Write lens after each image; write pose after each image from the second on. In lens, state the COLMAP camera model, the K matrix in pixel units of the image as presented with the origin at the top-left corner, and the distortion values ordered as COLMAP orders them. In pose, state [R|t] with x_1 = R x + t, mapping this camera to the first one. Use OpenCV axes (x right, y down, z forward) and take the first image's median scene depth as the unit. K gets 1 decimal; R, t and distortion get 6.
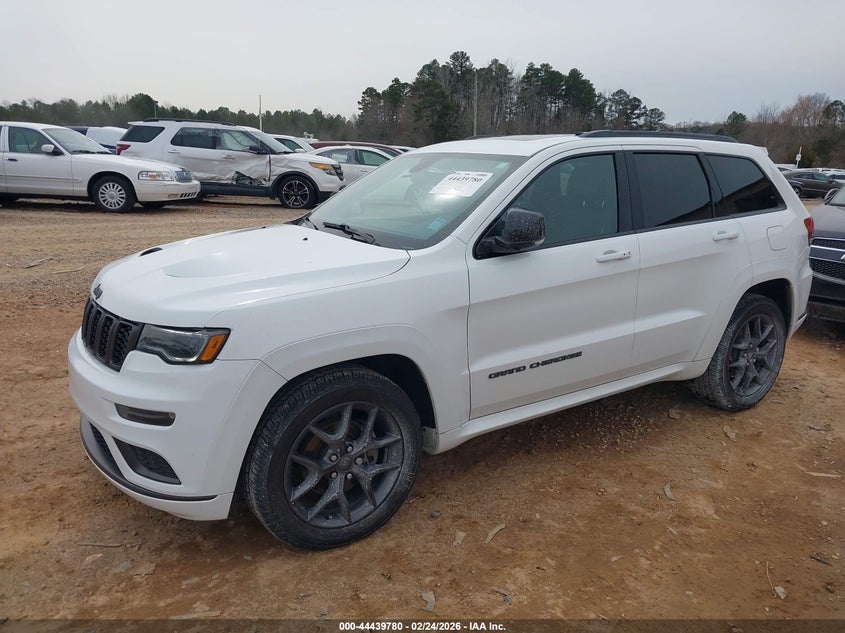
lens RADIAL K [[653.9, 0, 422.5], [0, 653.9, 316.5], [0, 0, 1]] dist [0.022927, -0.000983]
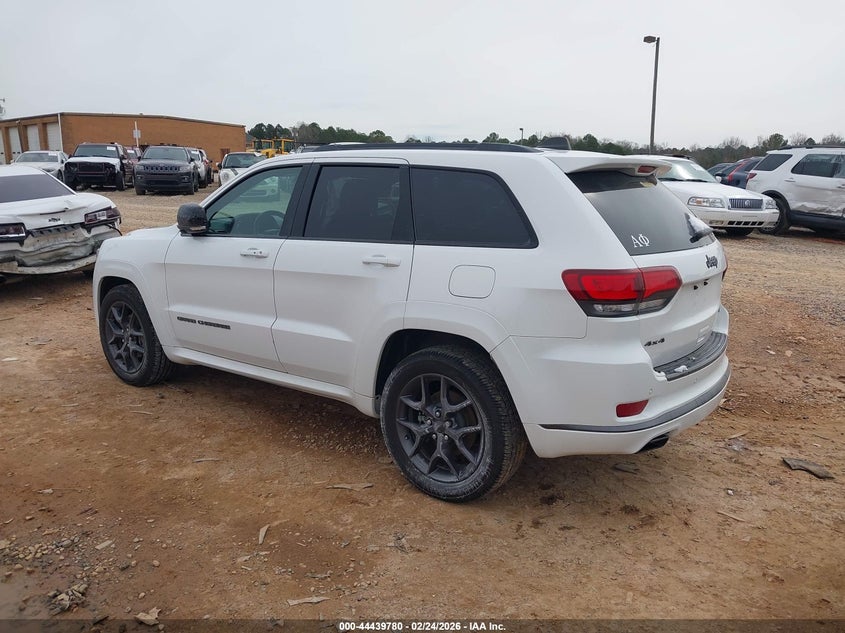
lens RADIAL K [[651.8, 0, 422.5], [0, 651.8, 316.5], [0, 0, 1]] dist [0.002579, 0.000600]
pose [[0.351284, 0.196632, -0.915388, 0.547150], [-0.239622, 0.964017, 0.115122, -0.070142], [0.905086, 0.178907, 0.385761, 0.316099]]
